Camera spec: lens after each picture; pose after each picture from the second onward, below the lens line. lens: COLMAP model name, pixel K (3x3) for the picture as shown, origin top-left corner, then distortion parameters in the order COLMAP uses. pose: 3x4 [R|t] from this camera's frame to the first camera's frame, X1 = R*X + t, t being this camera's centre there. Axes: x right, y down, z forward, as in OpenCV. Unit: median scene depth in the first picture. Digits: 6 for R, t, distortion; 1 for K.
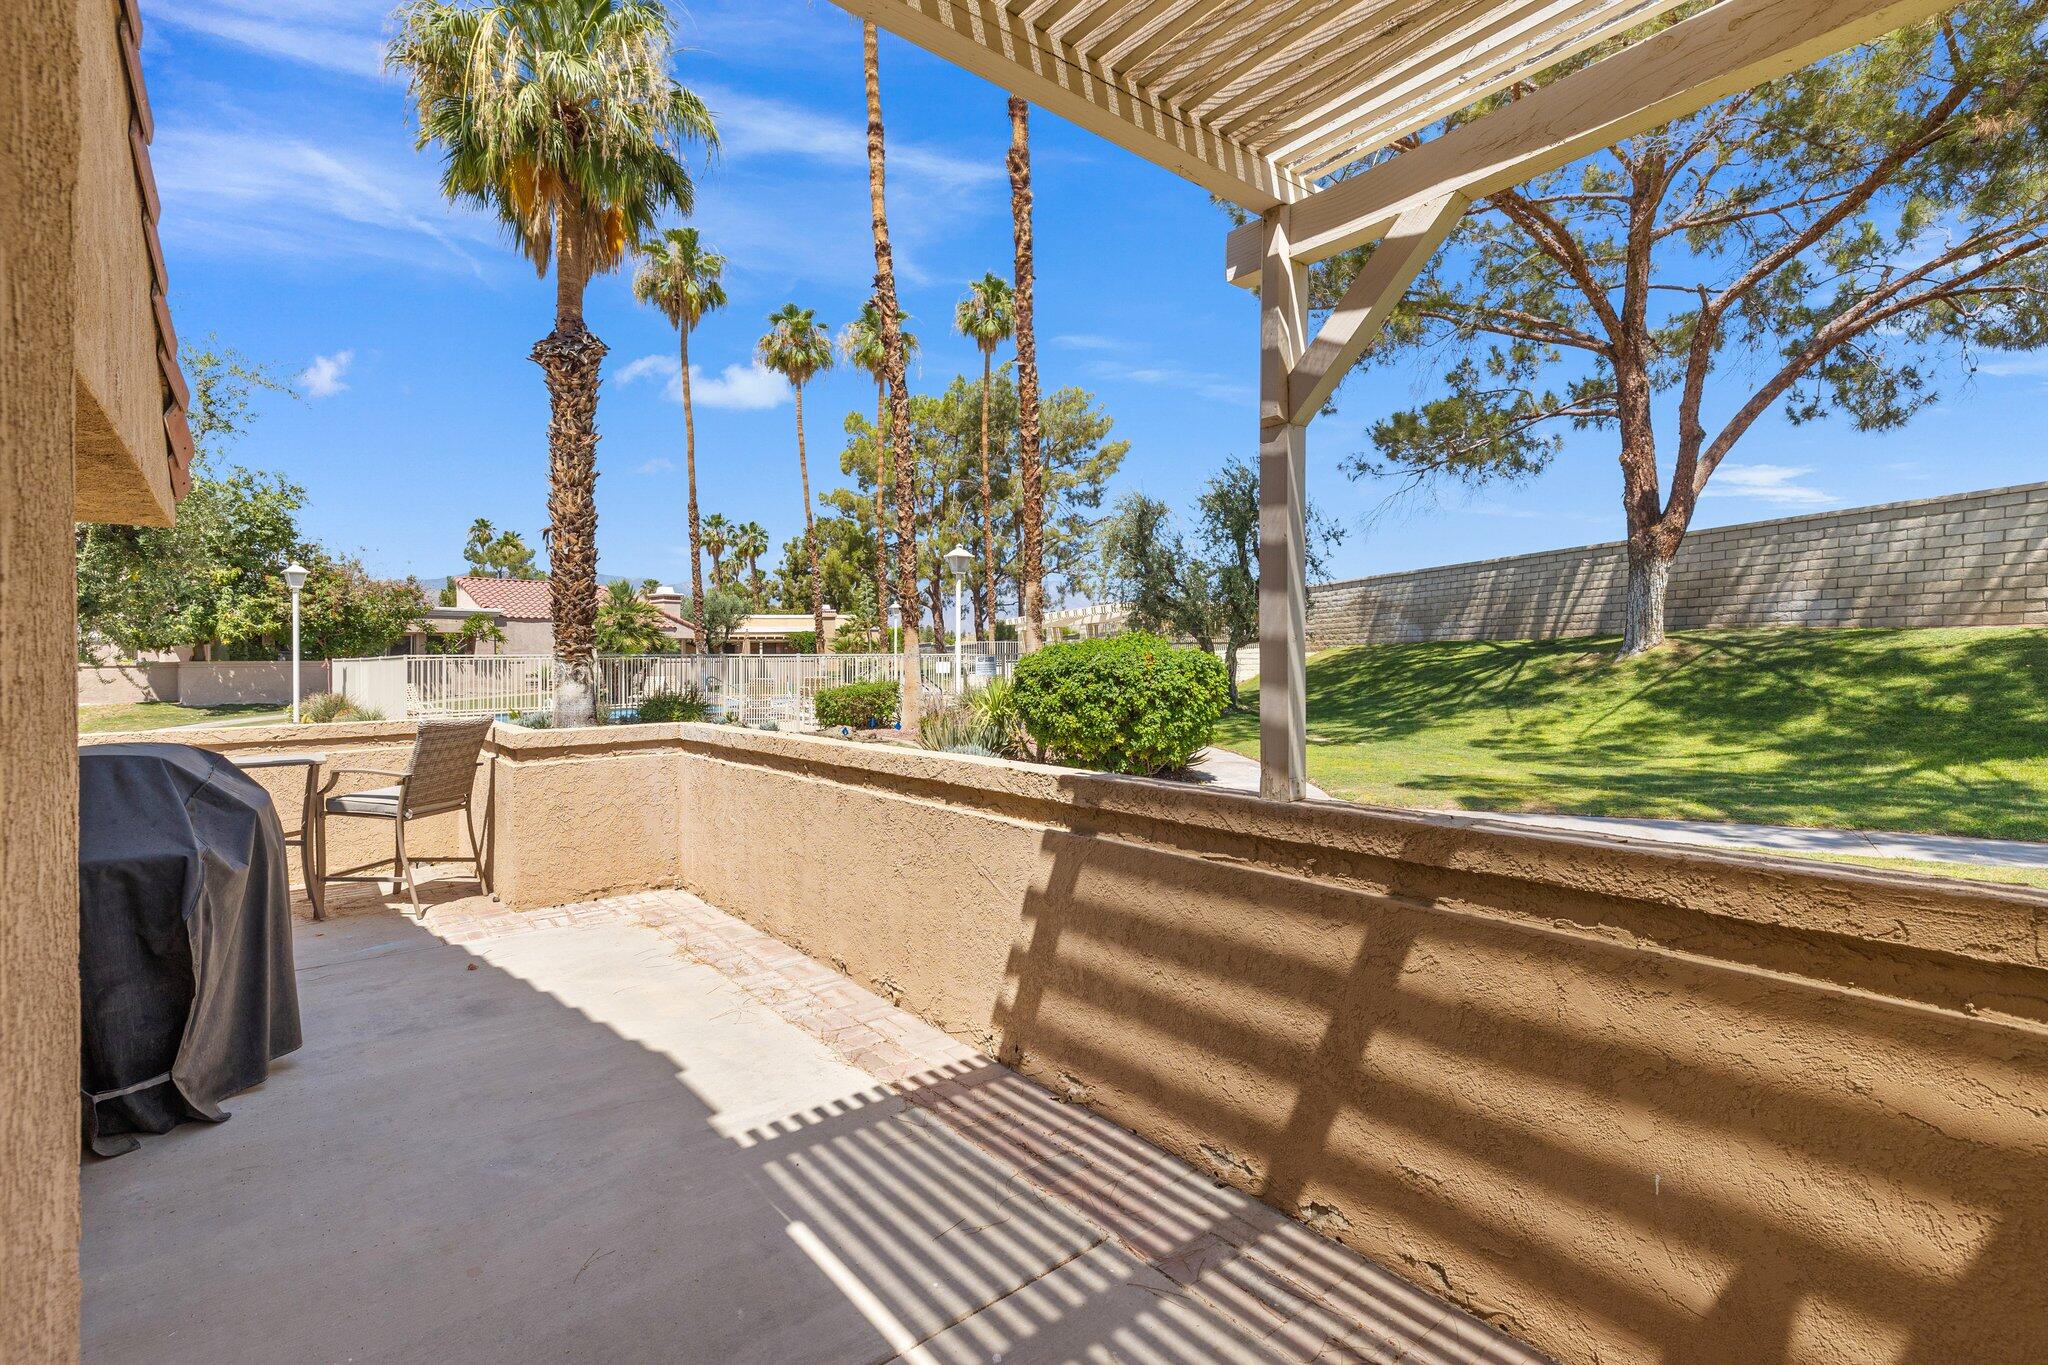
lens RADIAL K [[890.1, 0, 1025.2], [0, 890.1, 675.2], [0, 0, 1]] dist [0.002149, 0.000117]
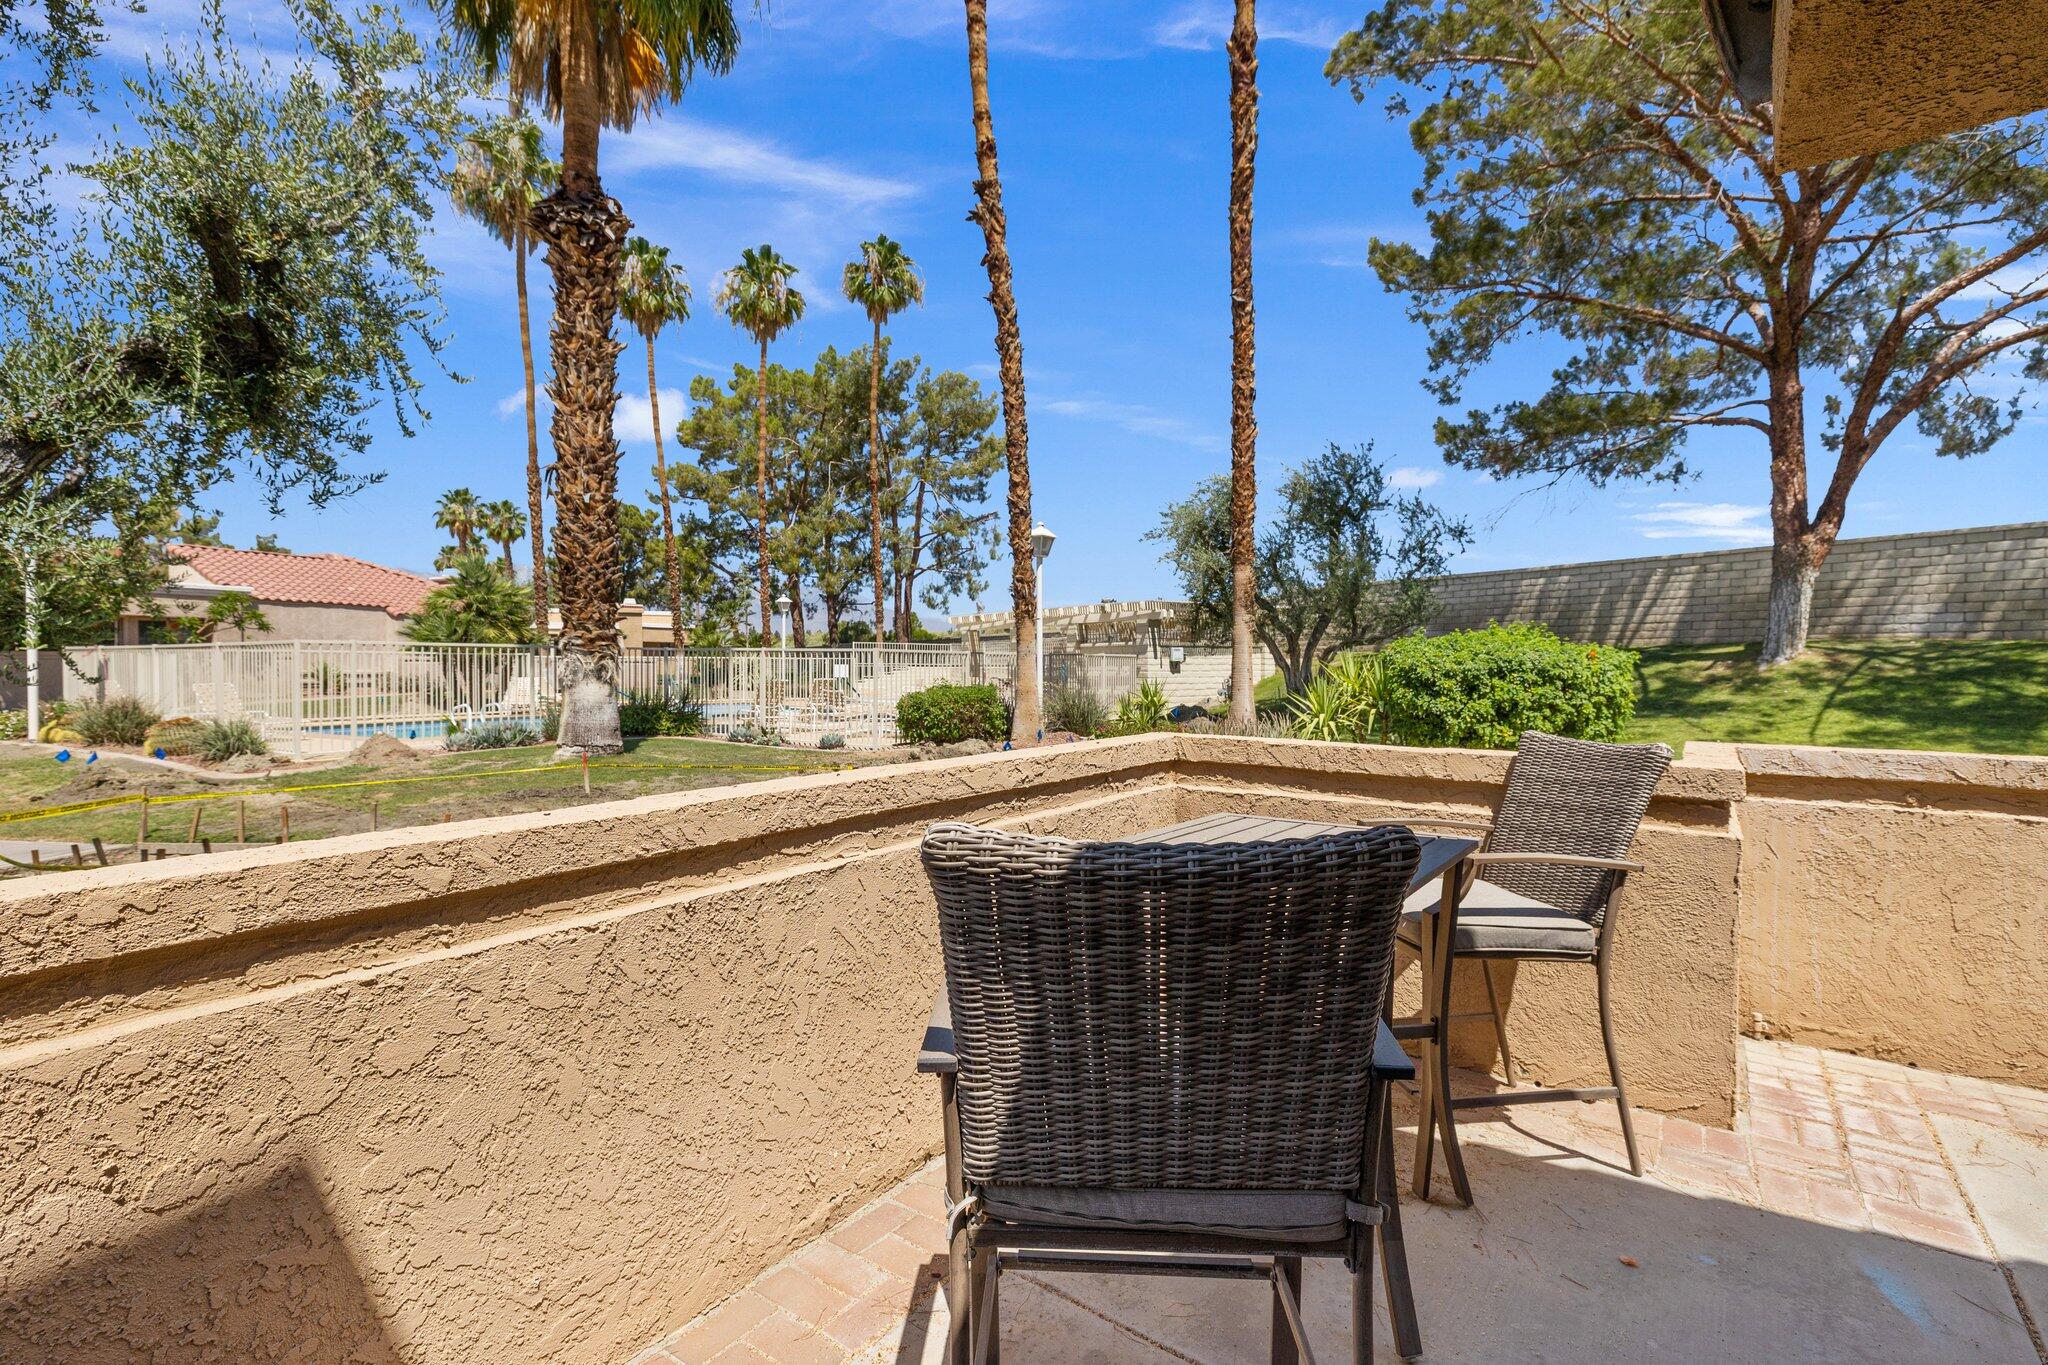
lens RADIAL K [[899.2, 0, 995.1], [0, 899.2, 698.8], [0, 0, 1]] dist [0.002128, -0.000228]
pose [[0.967684, 0.003996, 0.252136, -0.376037], [-0.008349, 0.999834, 0.016197, 0.007099], [-0.252029, -0.017779, 0.967556, 0.211601]]
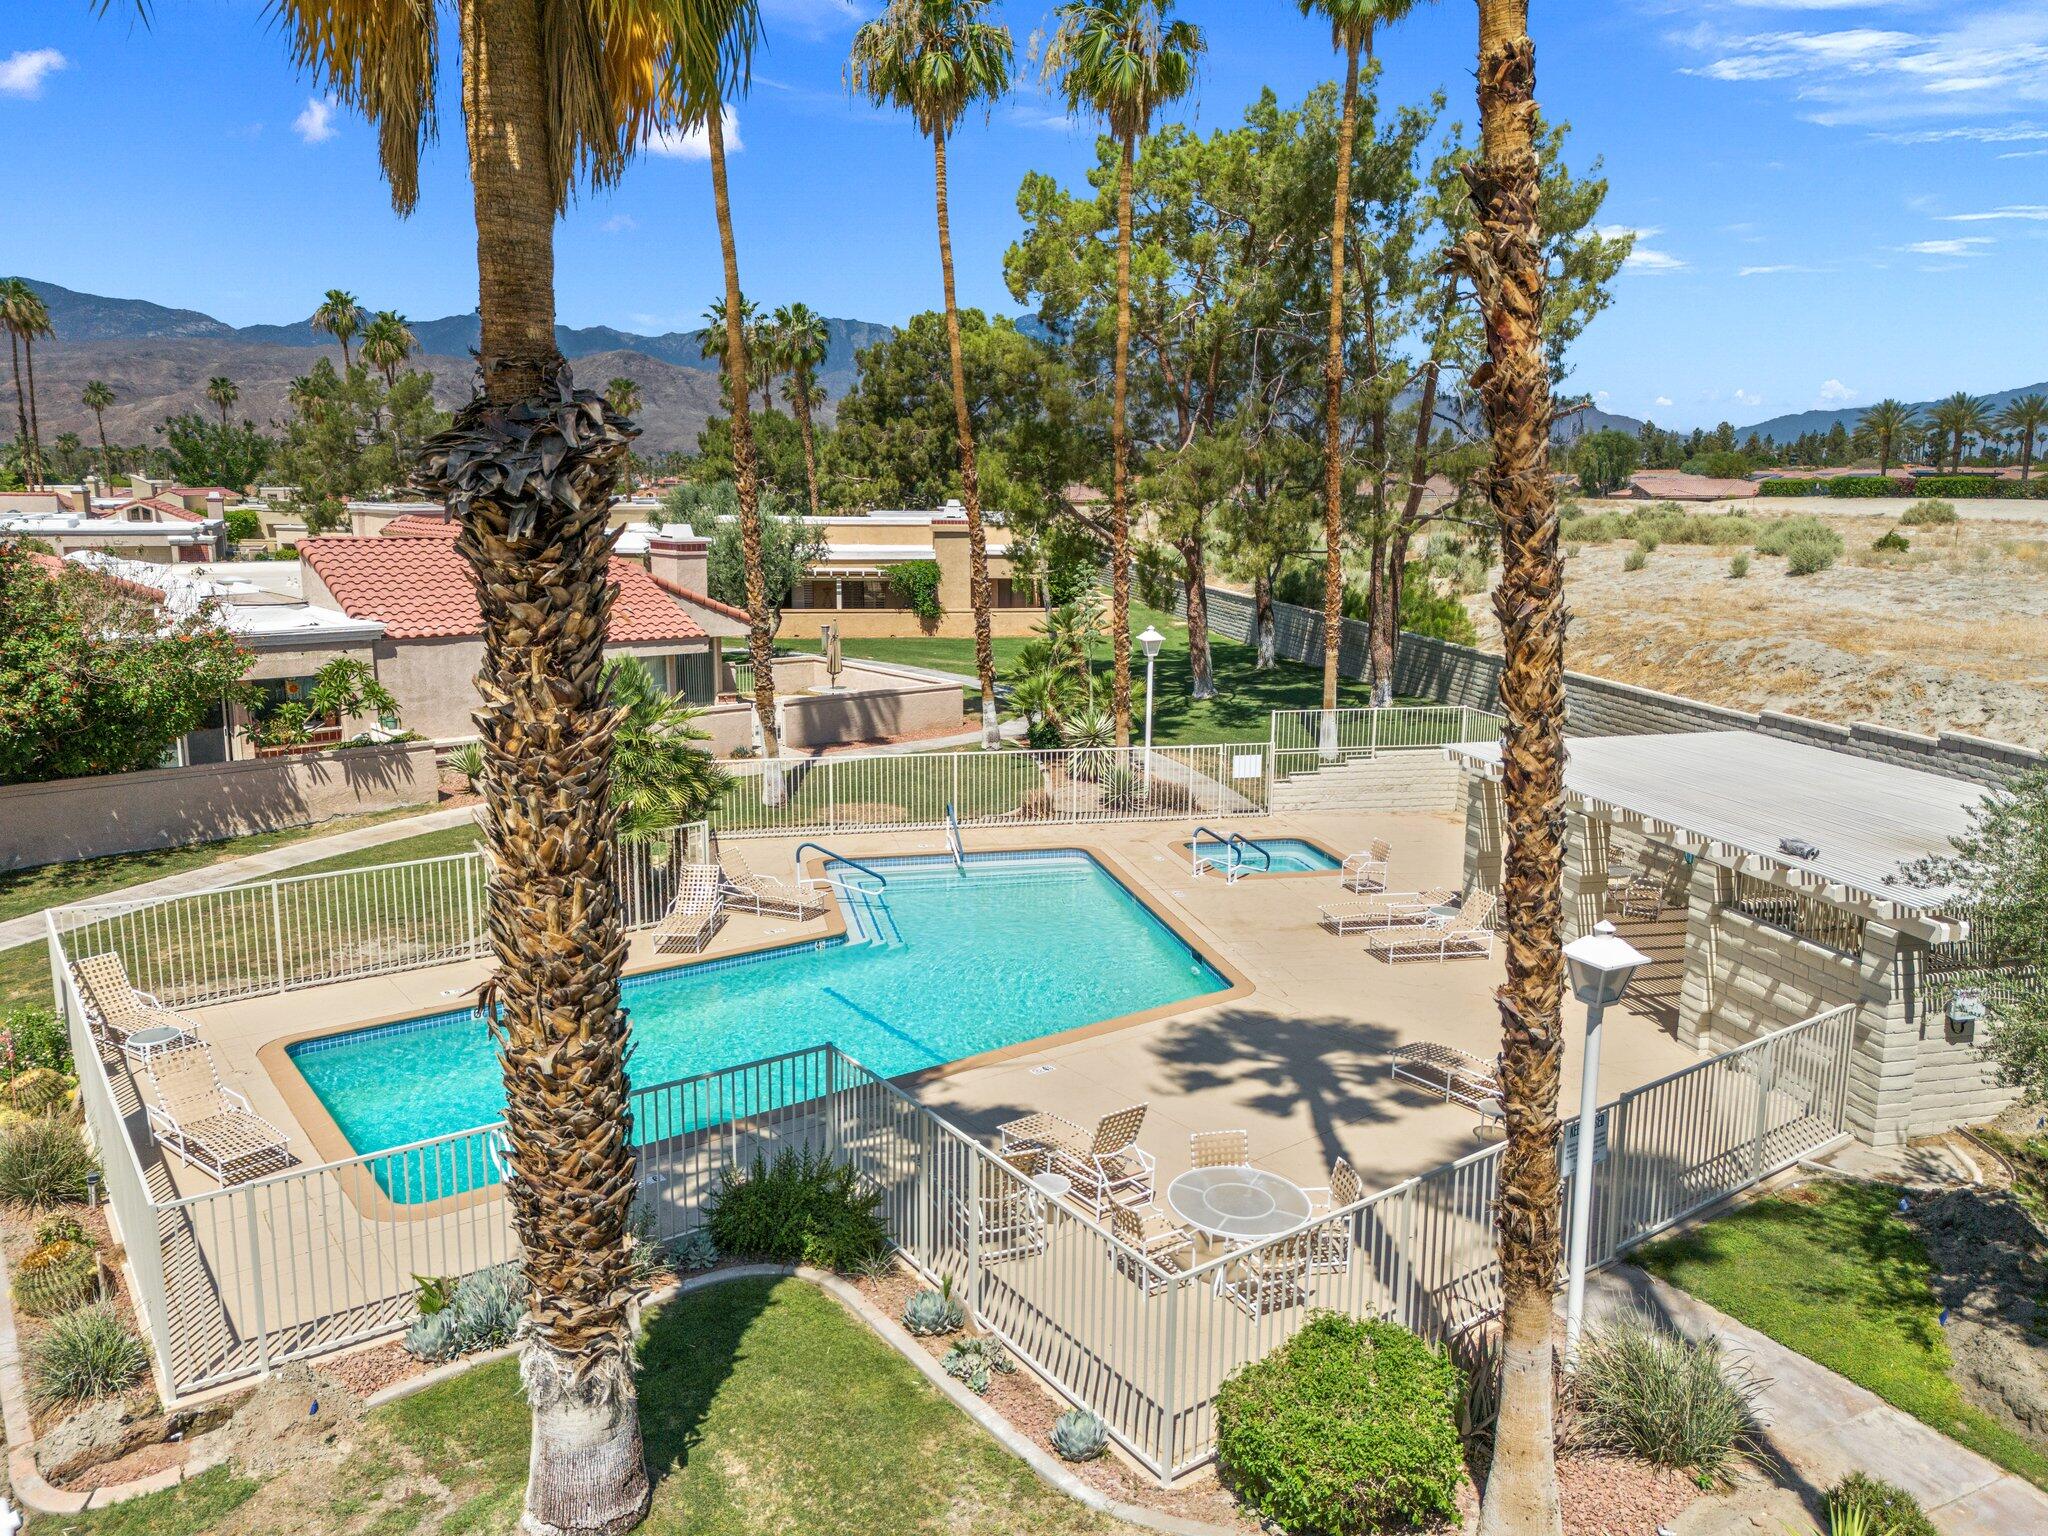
lens RADIAL K [[1418.0, 0, 1028.8], [0, 1418.0, 738.4], [0, 0, 1]] dist [0.063806, -0.049277]
pose [[0.992718, 0.032615, -0.115963, -0.268928], [-0.011387, 0.983745, 0.179208, -0.361925], [0.119923, -0.176583, 0.976953, 0.500939]]
